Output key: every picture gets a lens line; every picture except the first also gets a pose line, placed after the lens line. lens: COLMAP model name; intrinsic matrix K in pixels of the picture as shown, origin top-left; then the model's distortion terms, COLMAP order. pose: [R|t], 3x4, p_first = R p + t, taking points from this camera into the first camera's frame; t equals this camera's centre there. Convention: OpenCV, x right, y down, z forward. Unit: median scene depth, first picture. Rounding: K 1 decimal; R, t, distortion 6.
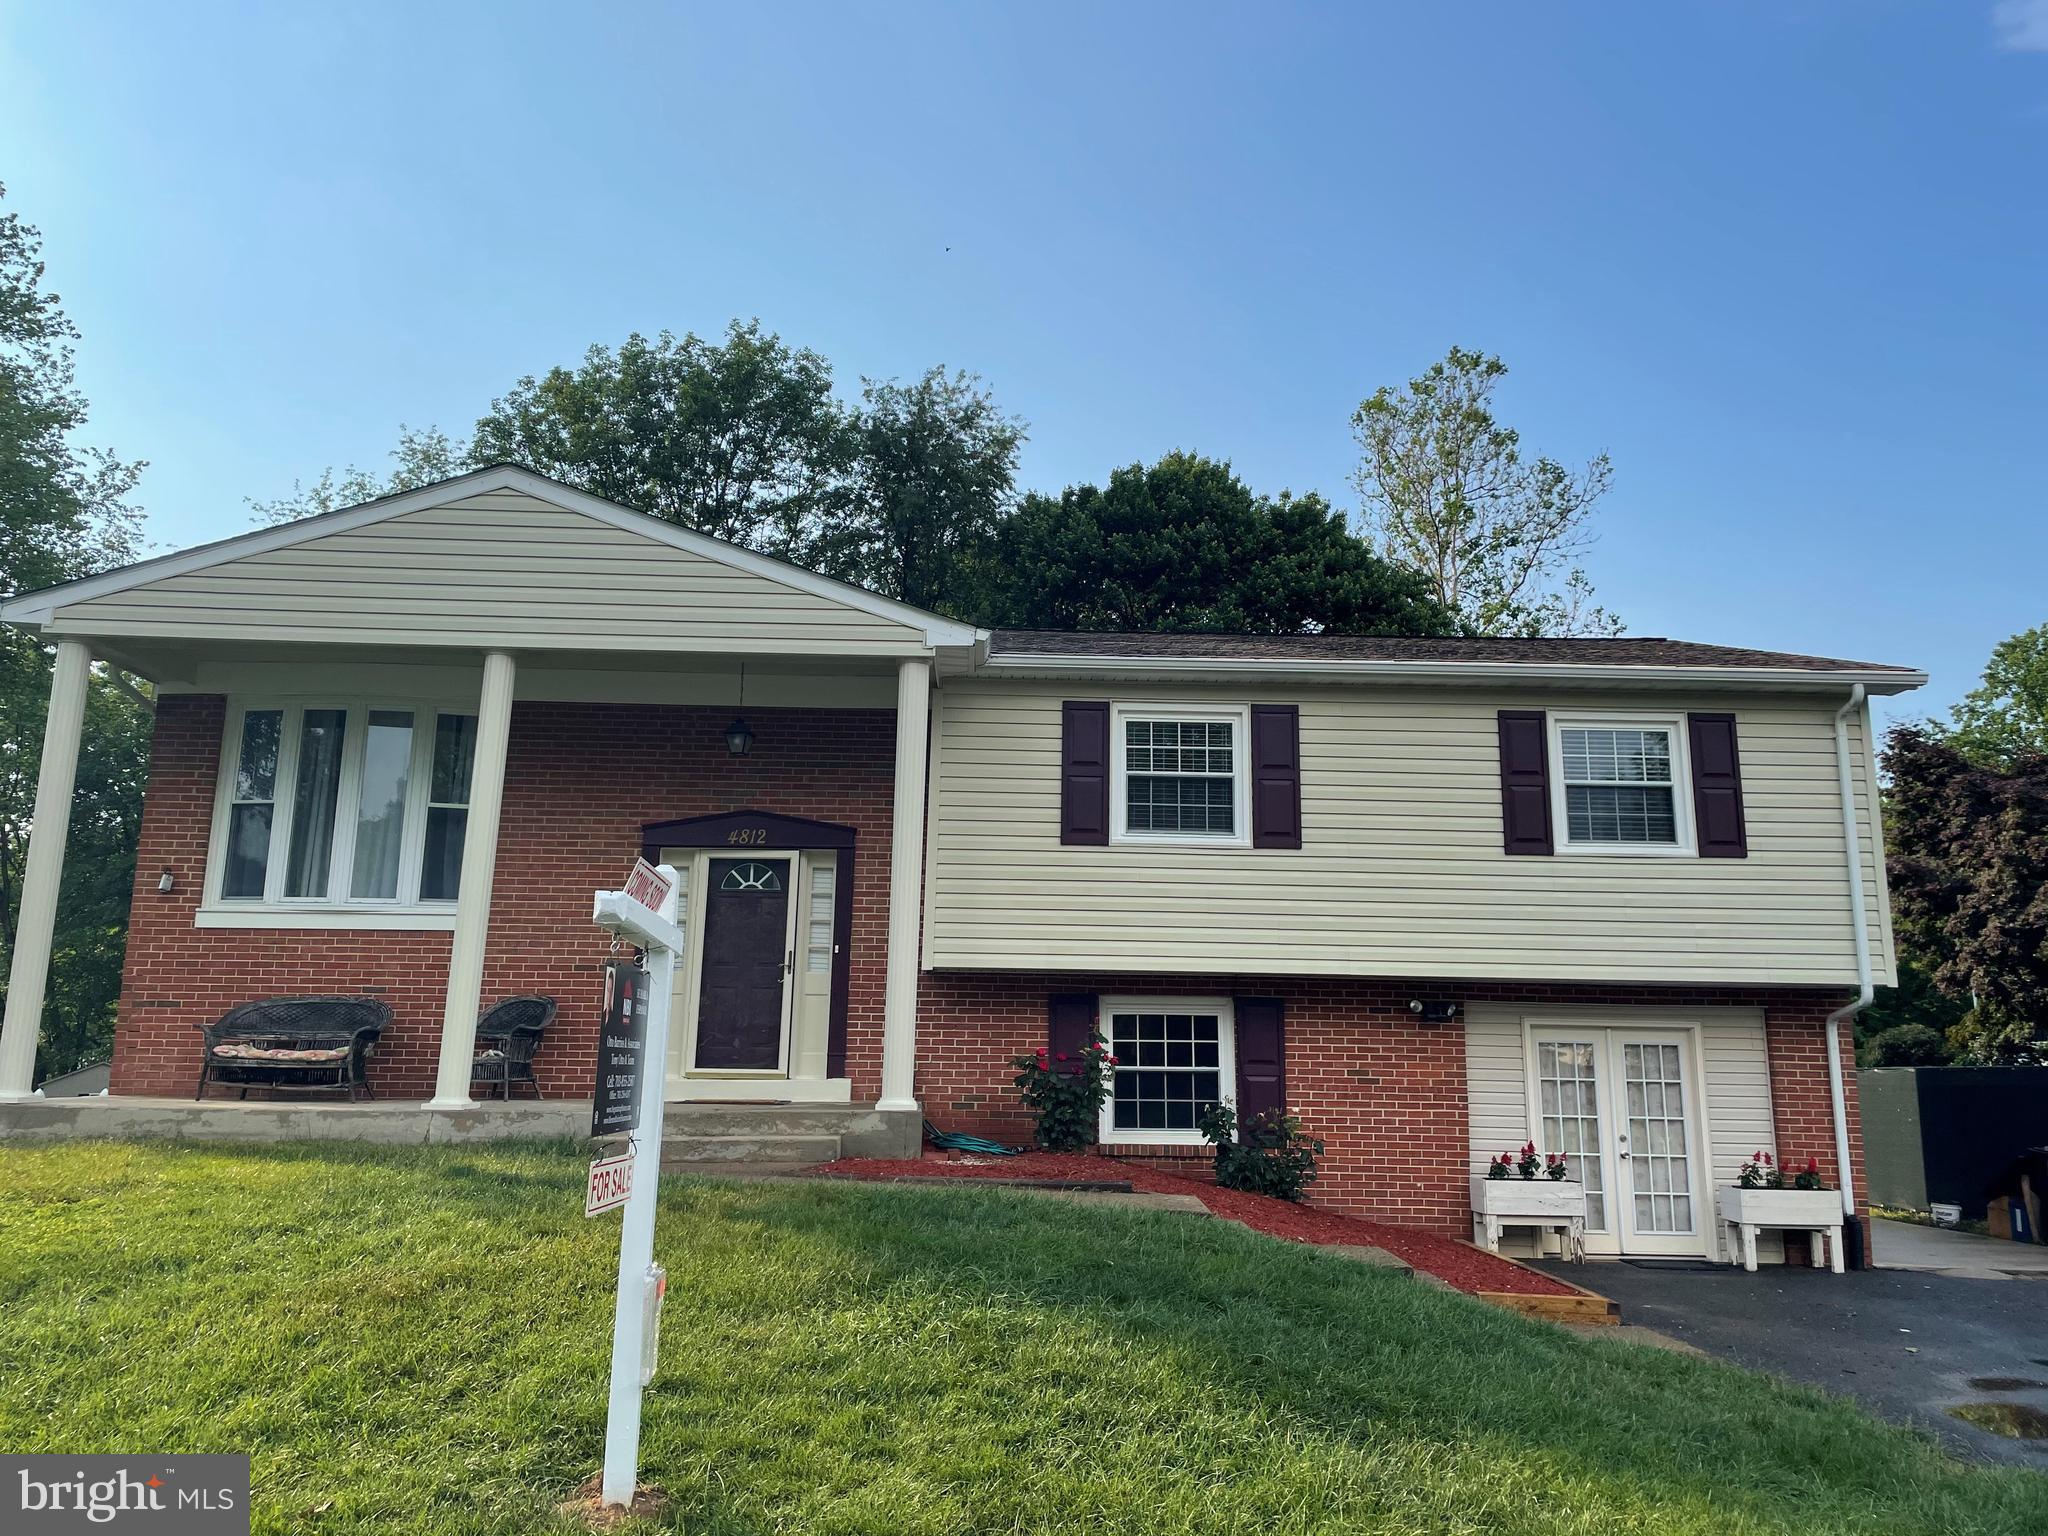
lens RADIAL K [[1516.6, 0, 1024.0], [0, 1516.6, 768.0], [0, 0, 1]] dist [0.098087, -0.107263]
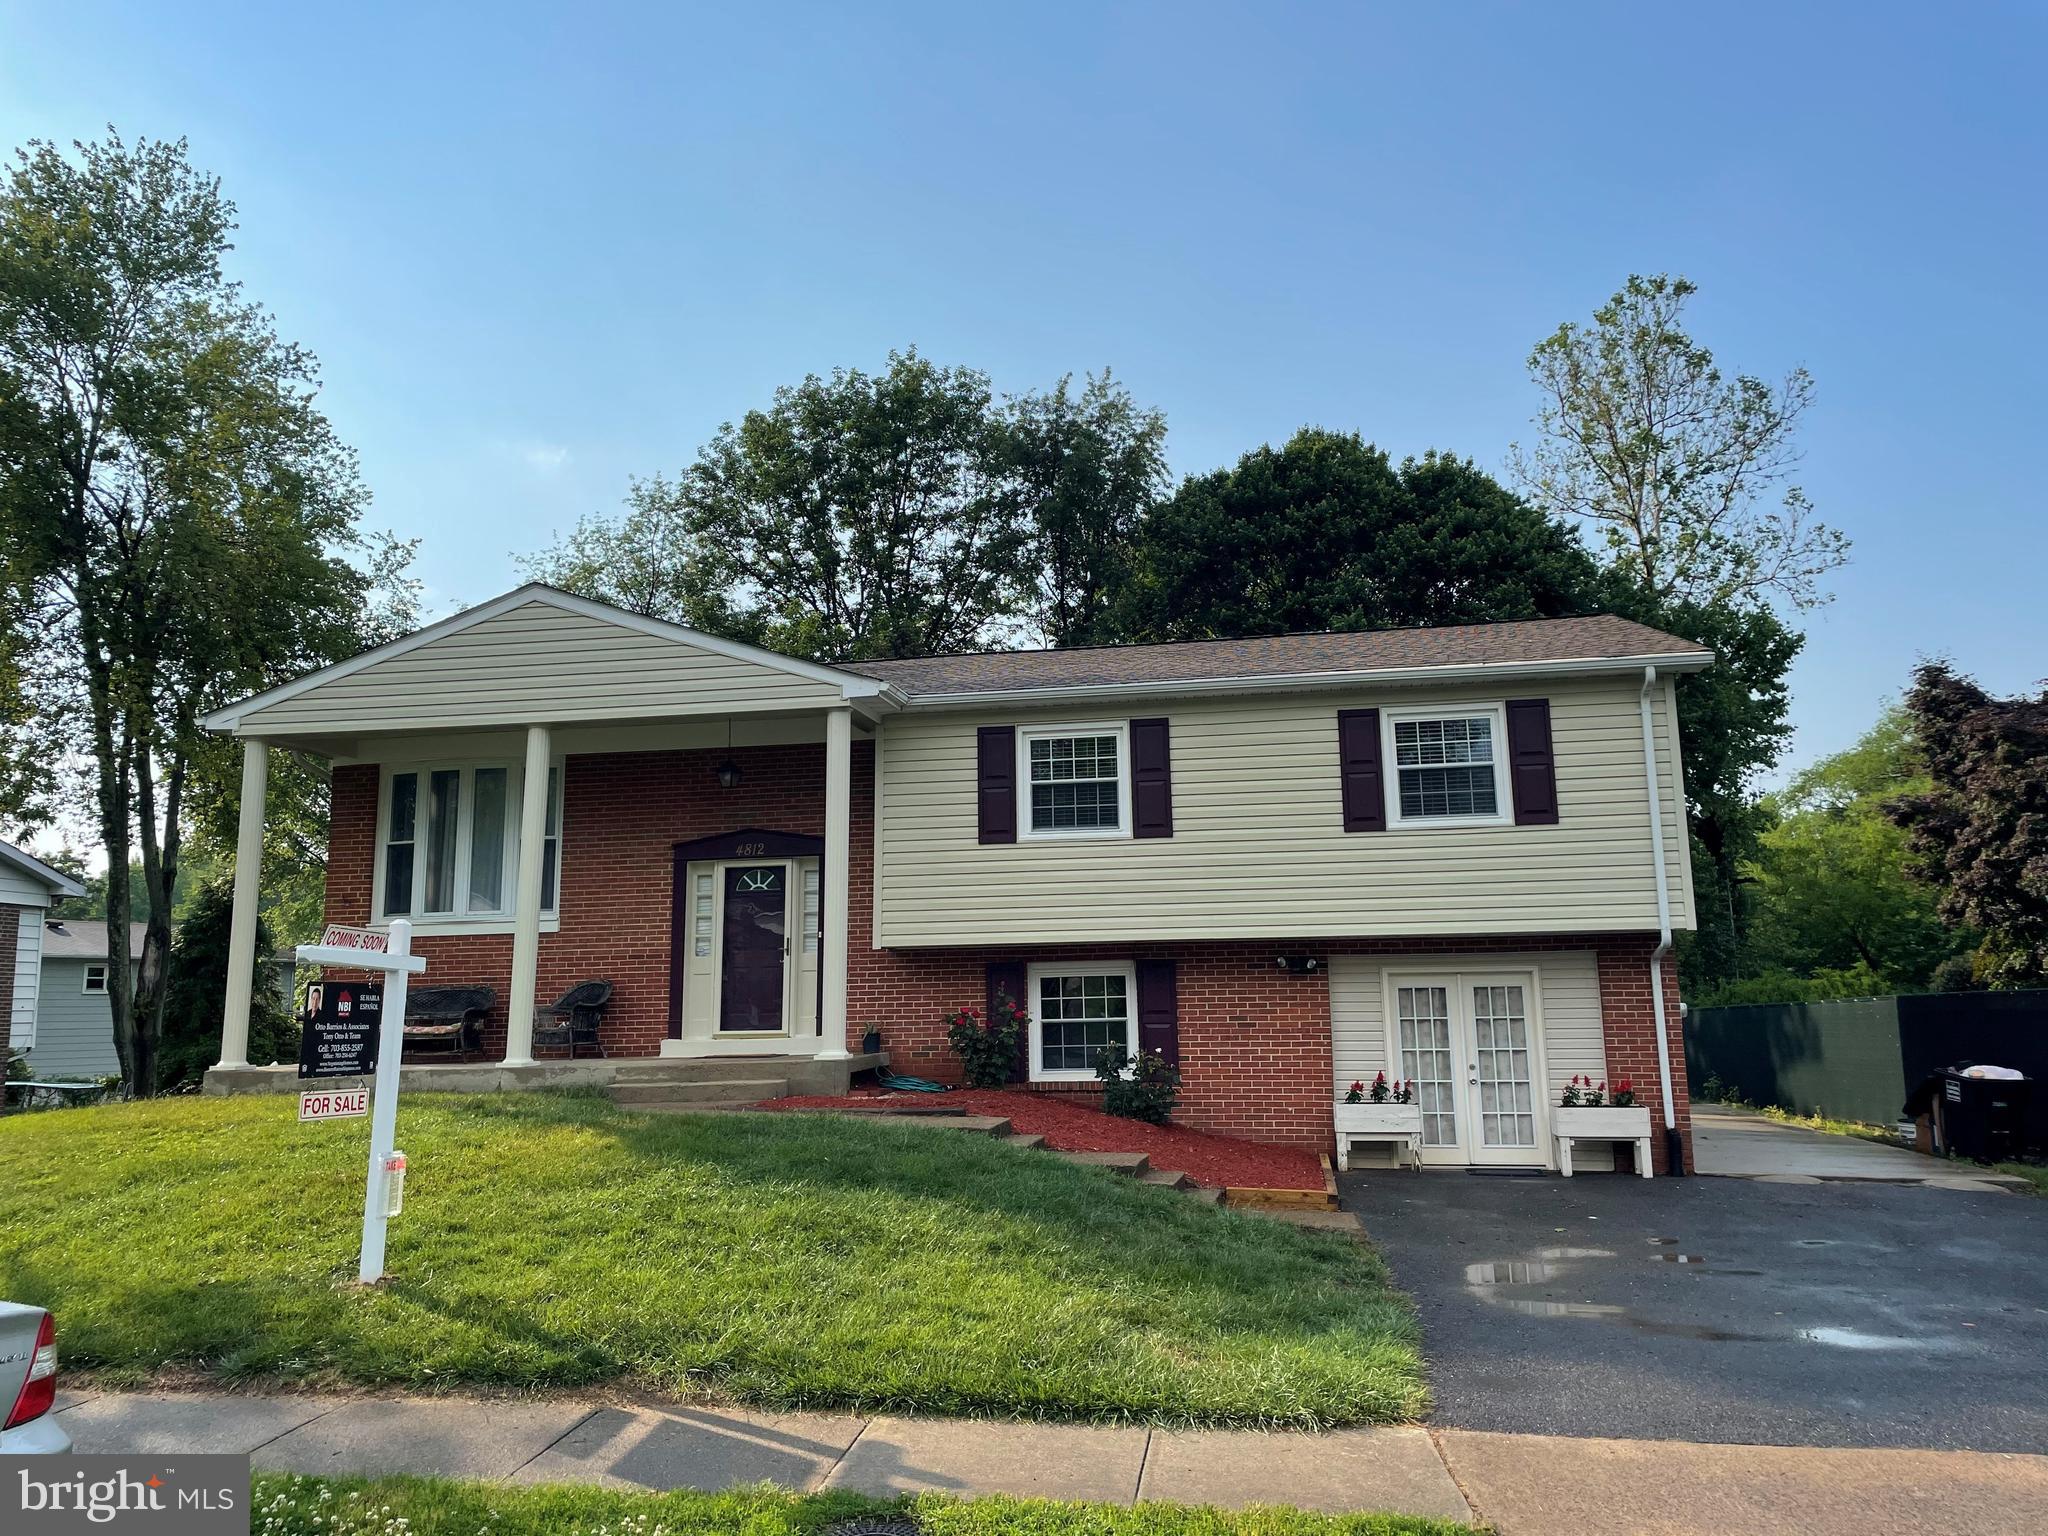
lens RADIAL K [[1516.6, 0, 1024.0], [0, 1516.6, 768.0], [0, 0, 1]] dist [0.098087, -0.107263]
pose [[0.977945, -0.062671, -0.199238, 0.304357], [0.068465, 0.997404, 0.022320, -0.036032], [0.197322, -0.035468, 0.979697, -0.202845]]
